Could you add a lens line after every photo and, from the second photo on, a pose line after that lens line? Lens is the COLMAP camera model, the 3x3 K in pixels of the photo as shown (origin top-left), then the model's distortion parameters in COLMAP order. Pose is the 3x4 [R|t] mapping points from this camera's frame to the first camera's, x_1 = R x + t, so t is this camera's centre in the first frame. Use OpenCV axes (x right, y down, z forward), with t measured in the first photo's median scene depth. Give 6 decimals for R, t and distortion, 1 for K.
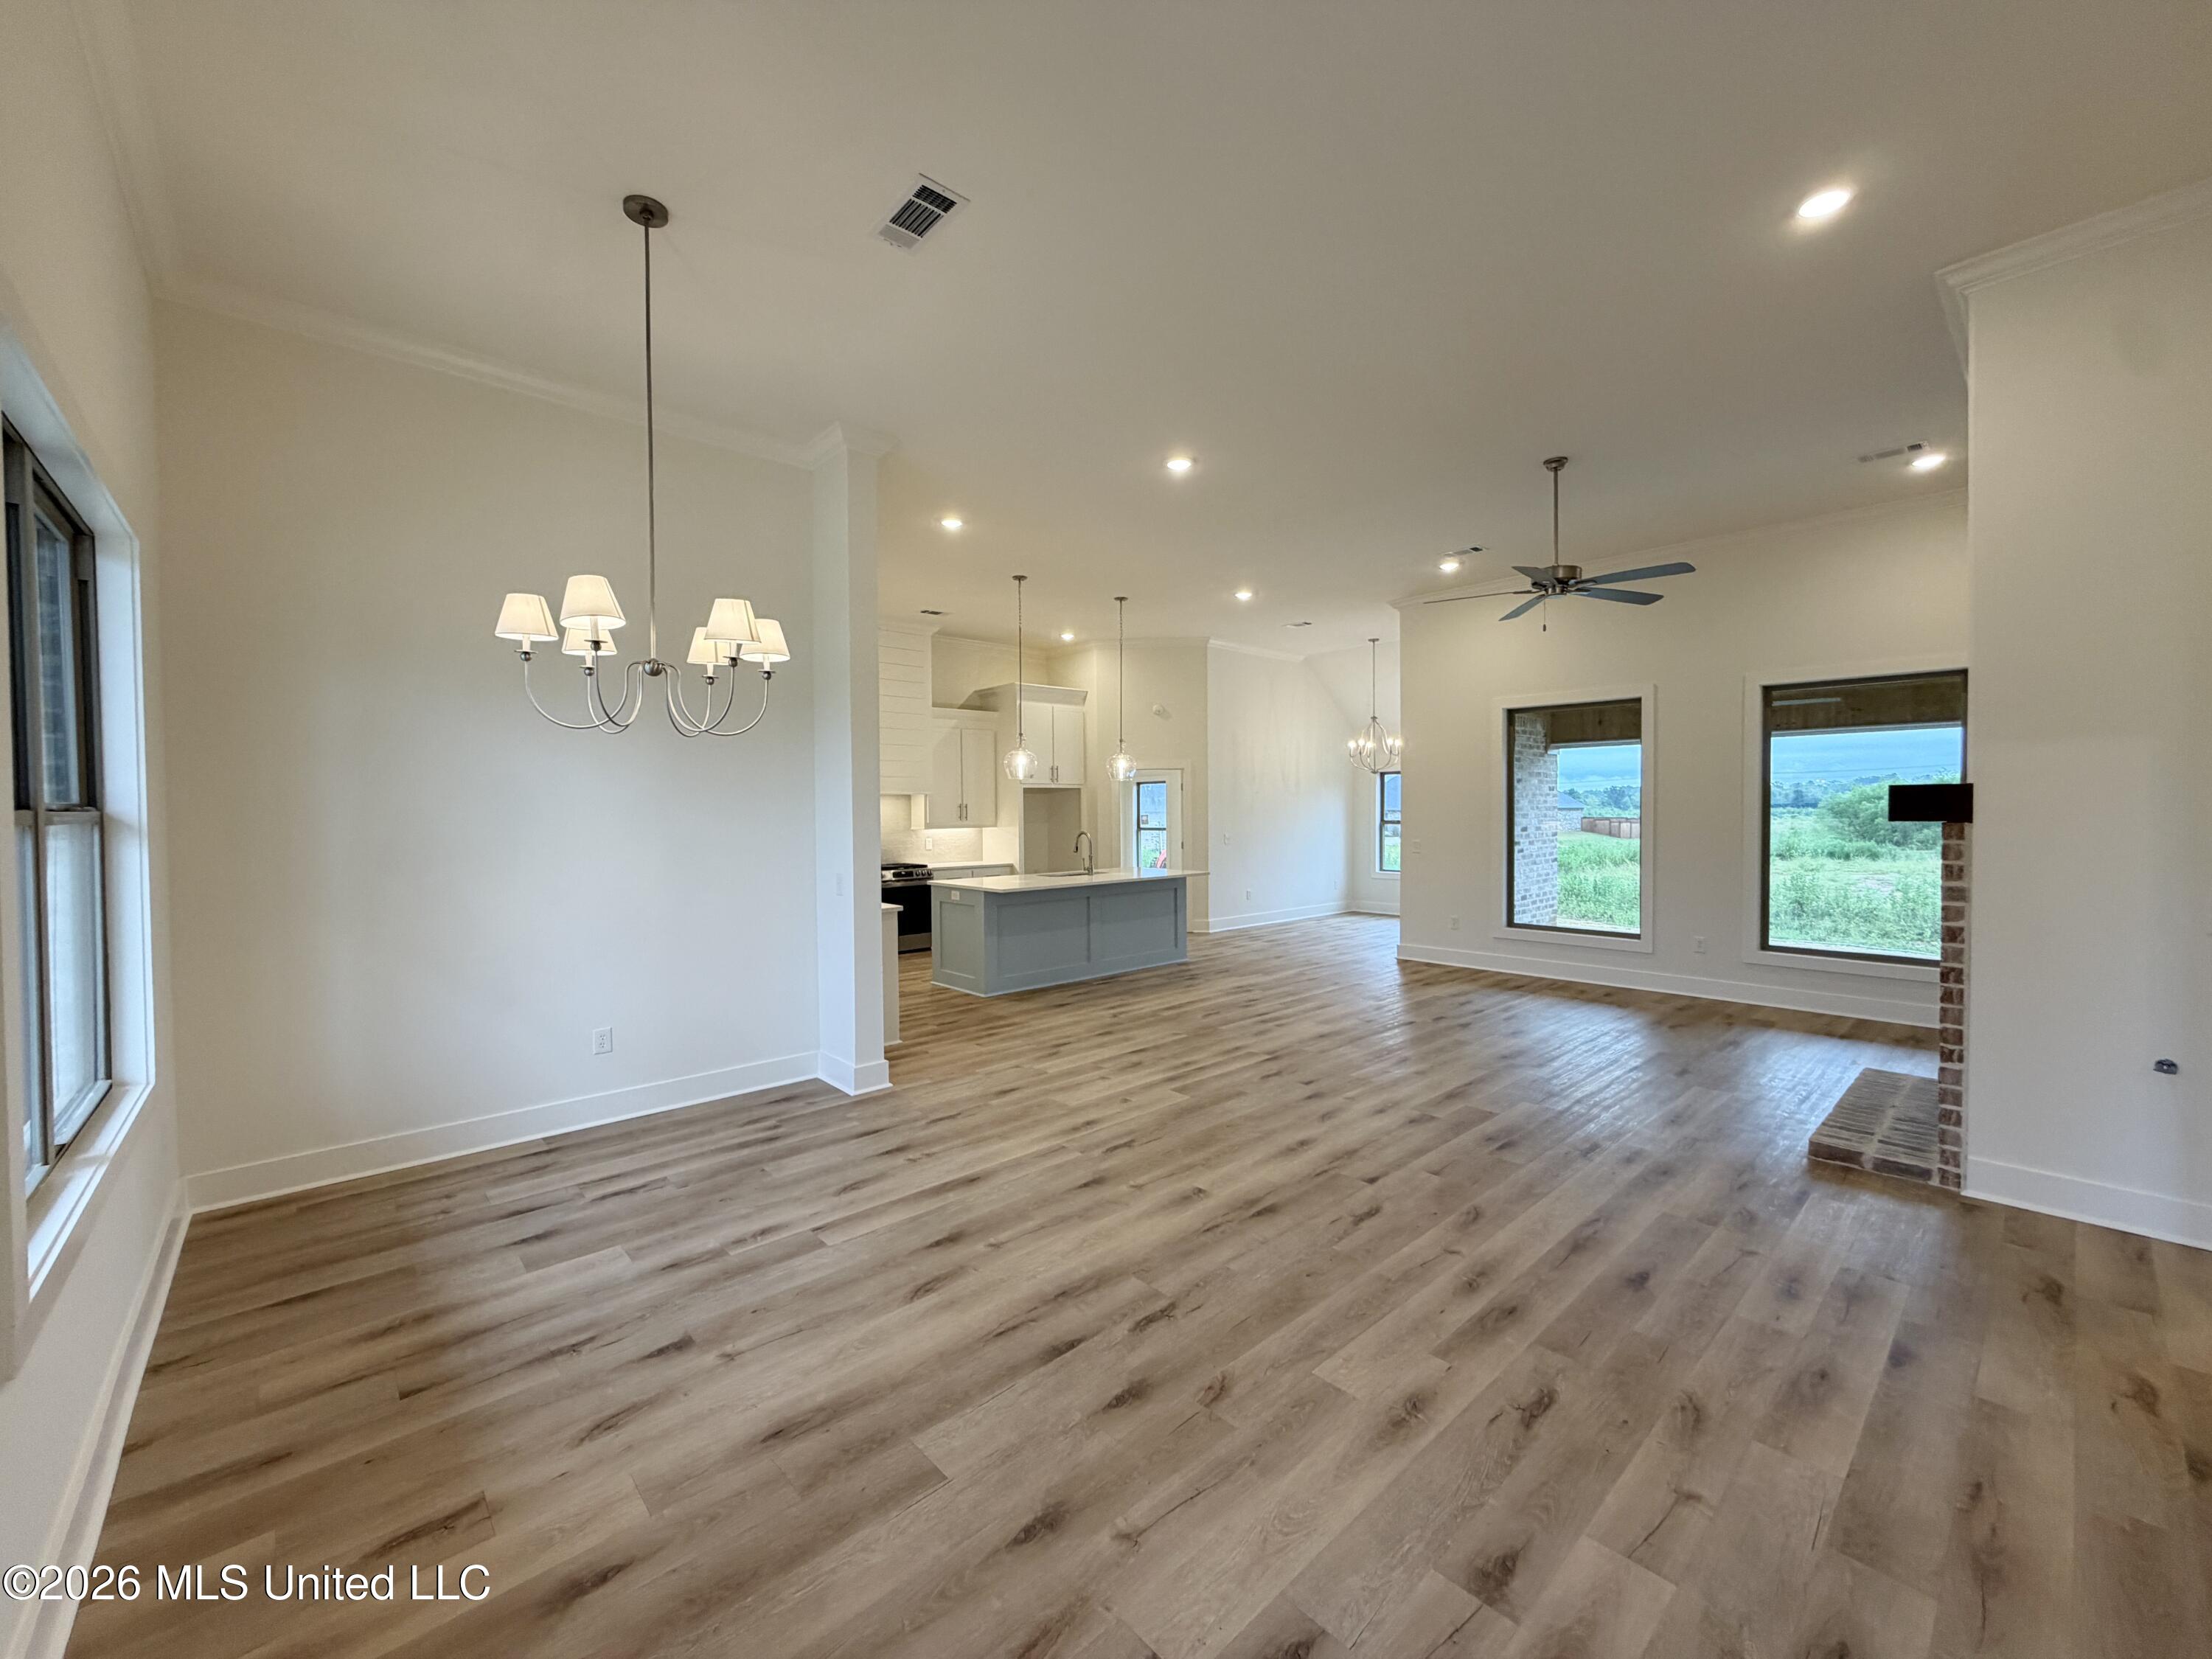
lens RADIAL K [[880.2, 0, 1101.2], [0, 880.2, 830.0], [0, 0, 1]] dist [-0.000364, -0.000206]
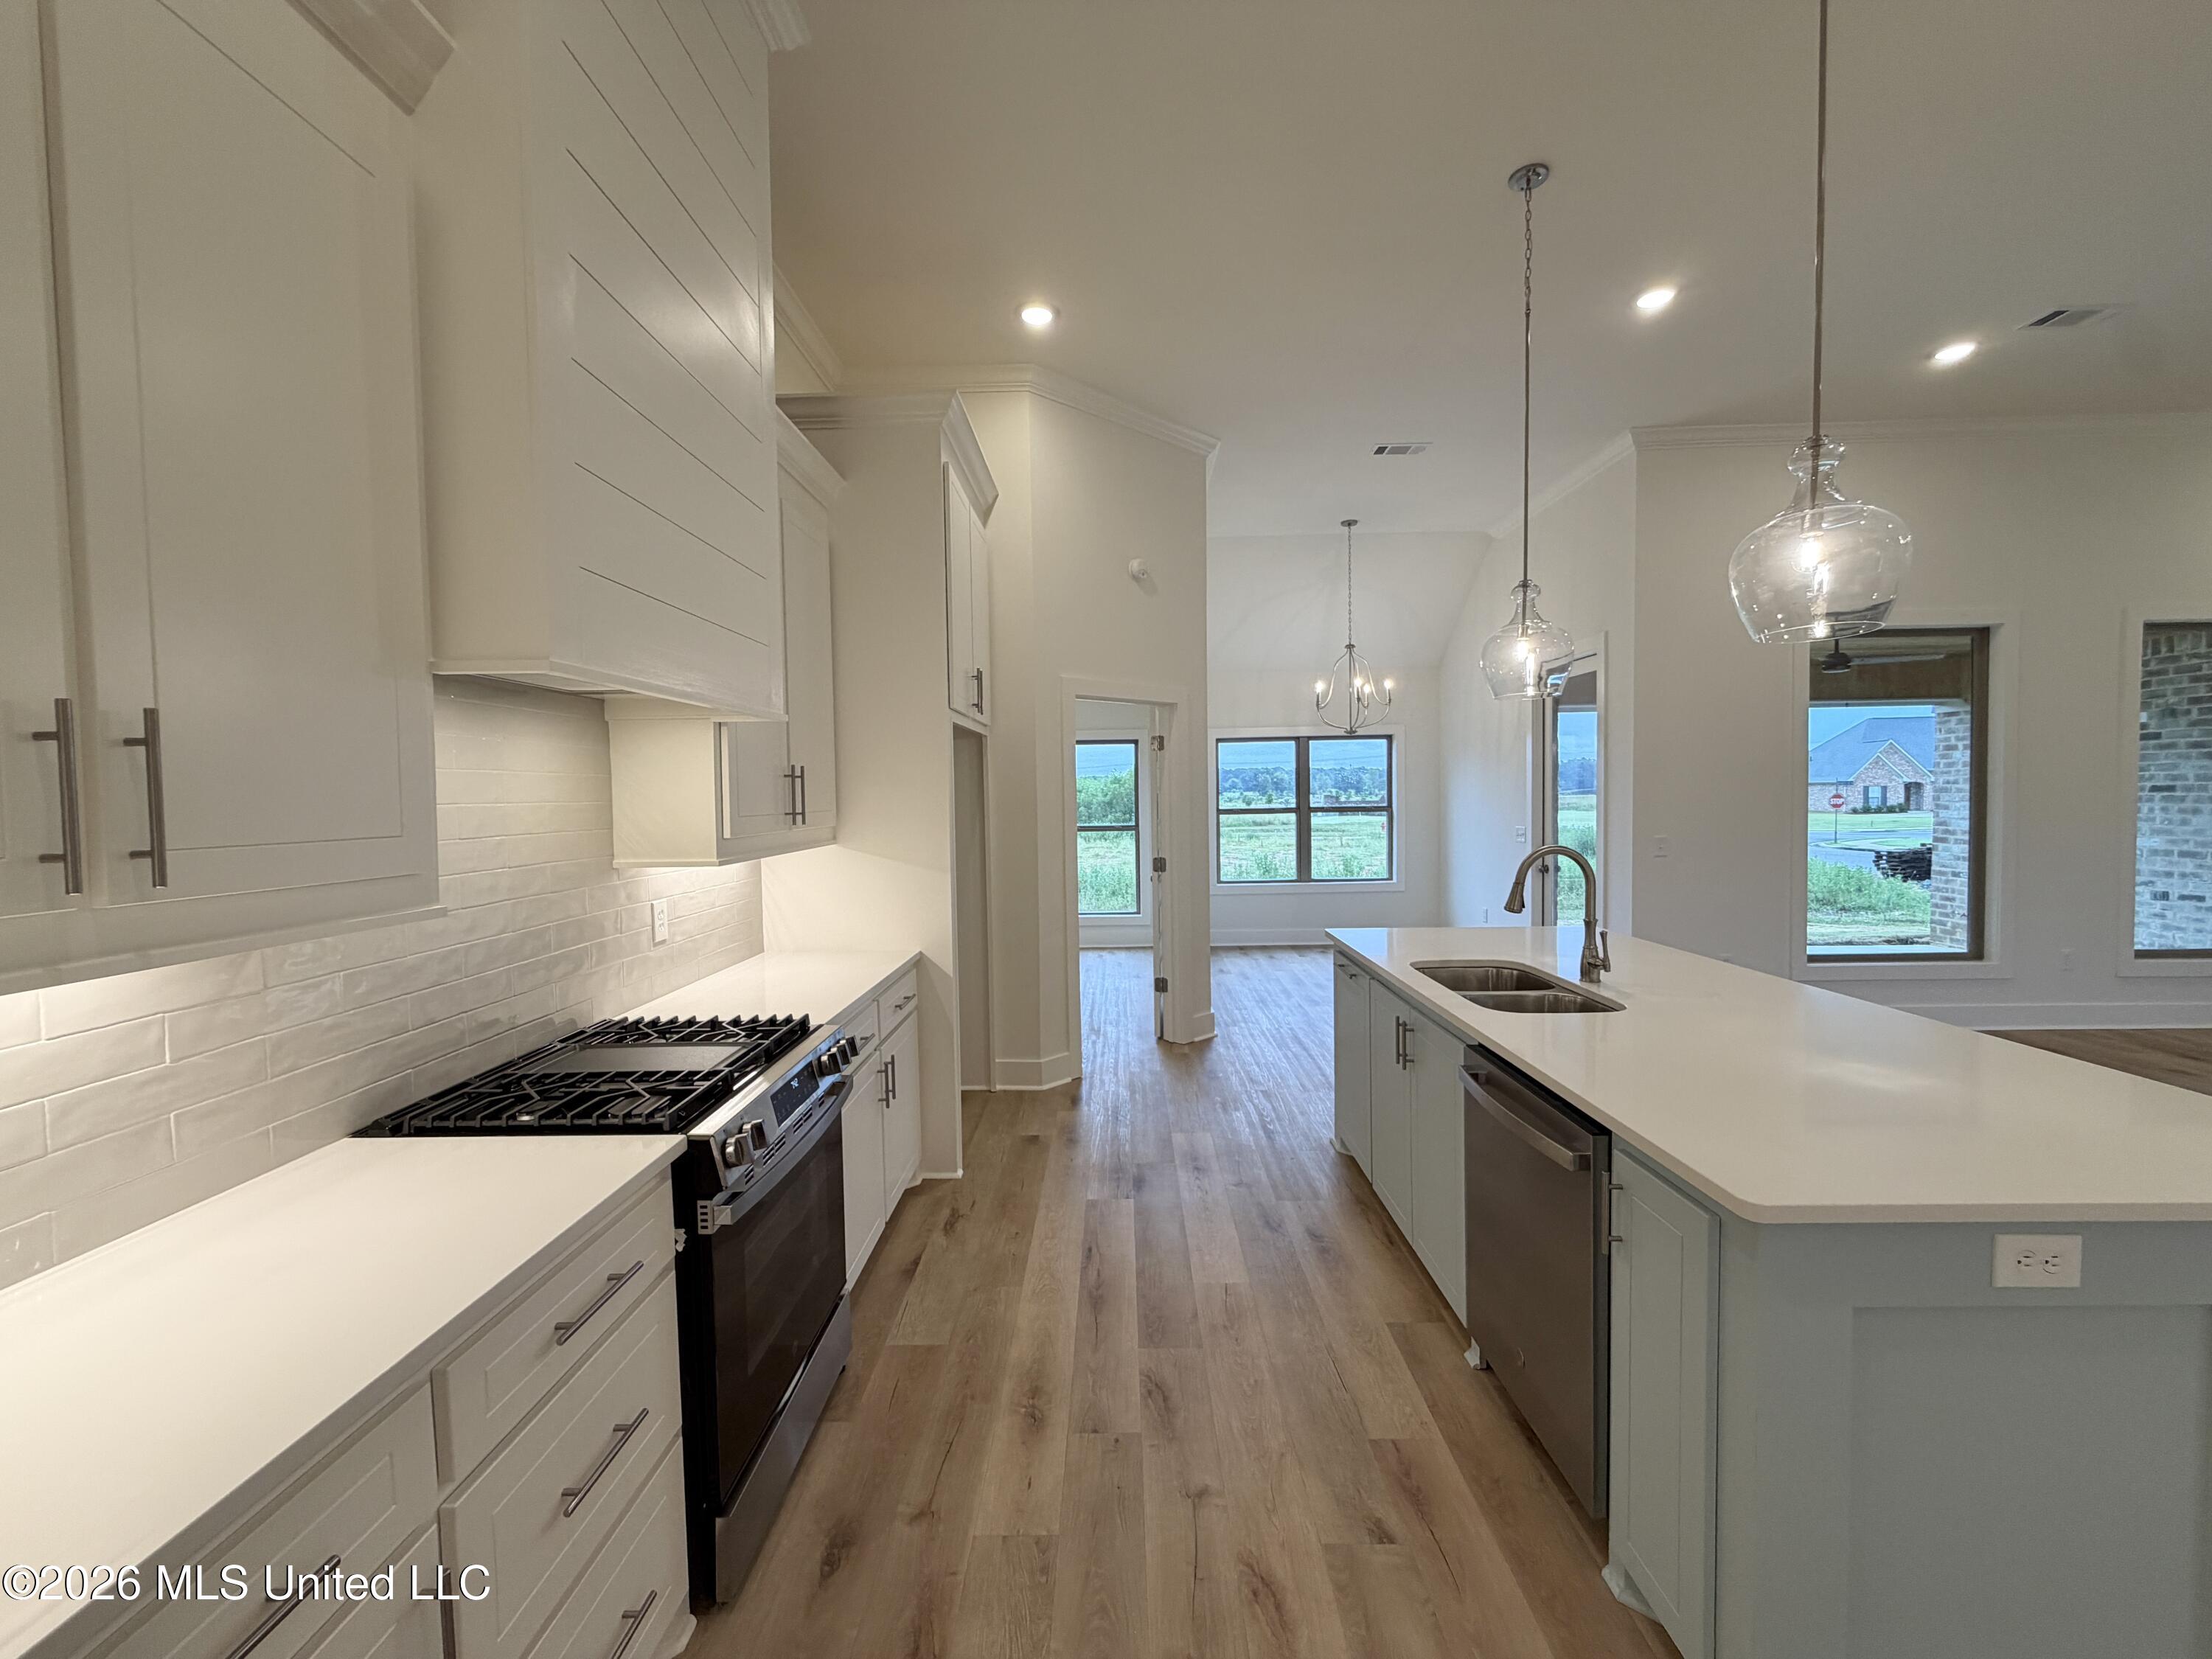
lens RADIAL K [[891.0, 0, 1103.0], [0, 891.0, 826.7], [0, 0, 1]] dist [0.000537, 0.000035]
pose [[0.680424, -0.028267, 0.732274, -0.570706], [0.027387, 0.999539, 0.013136, -0.021369], [-0.732307, 0.011117, 0.680884, 1.420101]]
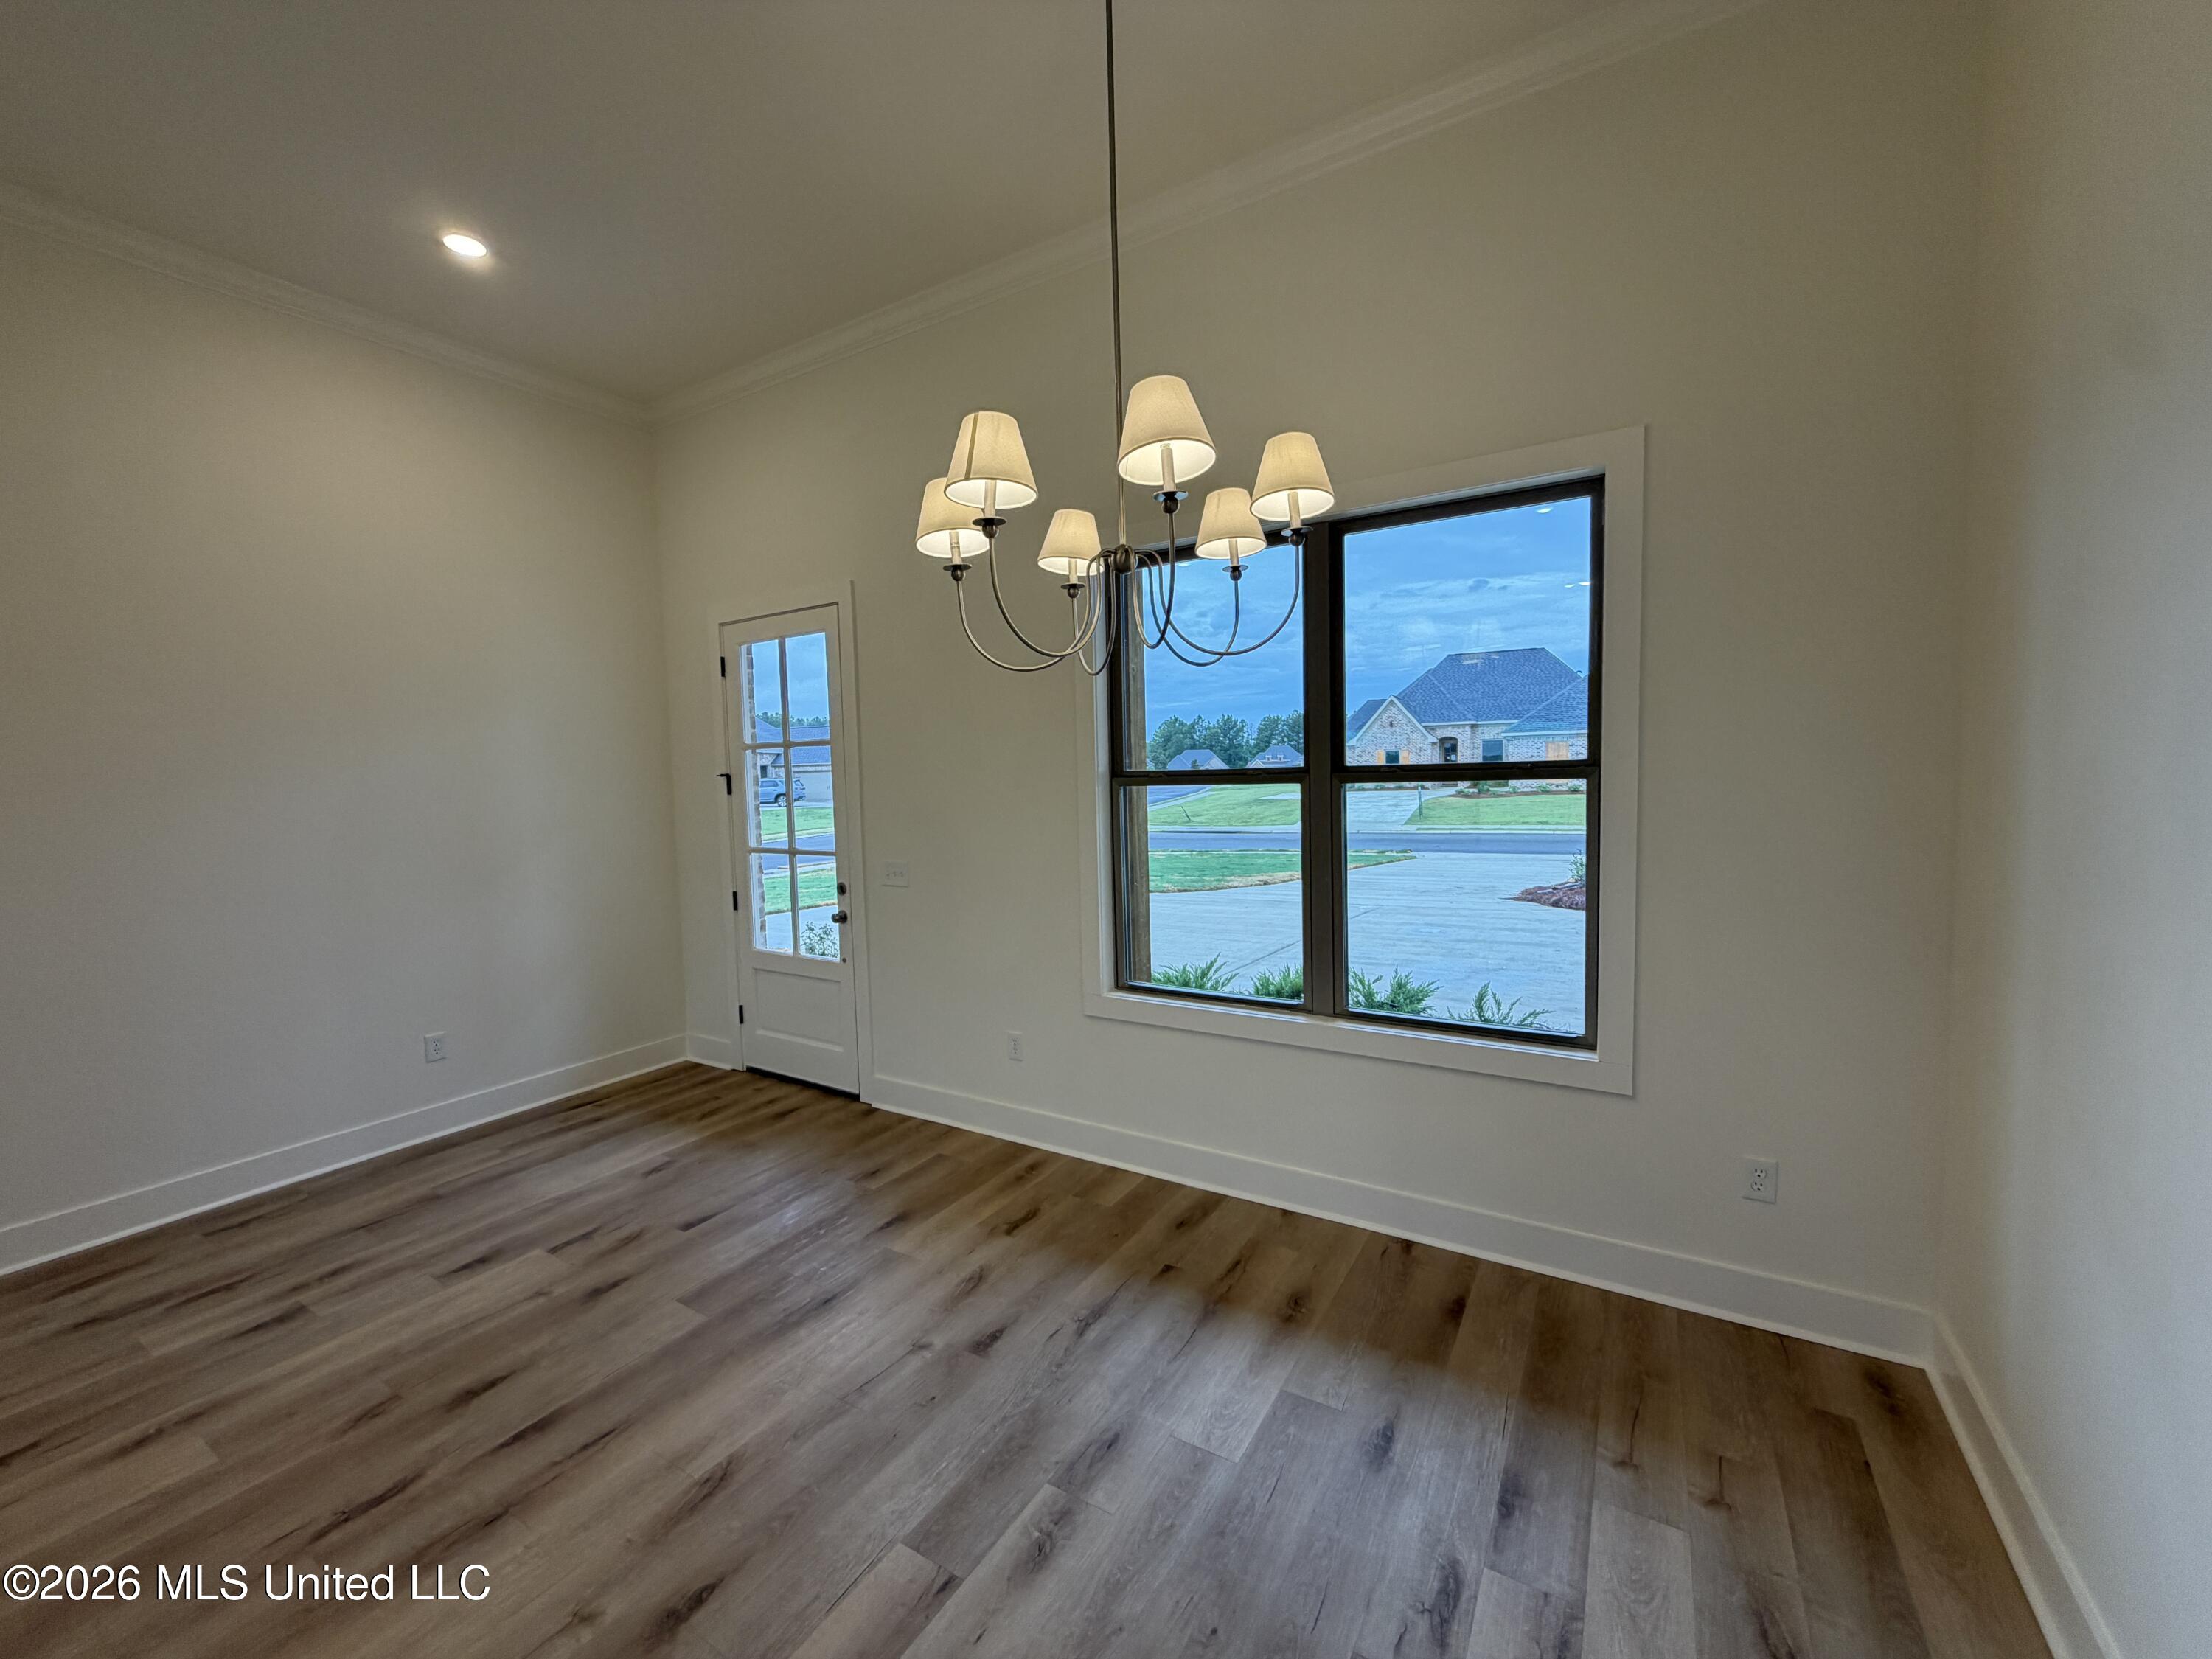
lens RADIAL K [[880.2, 0, 1101.2], [0, 880.2, 830.0], [0, 0, 1]] dist [-0.000364, -0.000206]
pose [[-0.960066, 0.050585, -0.275162, -0.175206], [0.026131, 0.995432, 0.091823, -0.028128], [0.278550, 0.080966, -0.957003, 0.908255]]
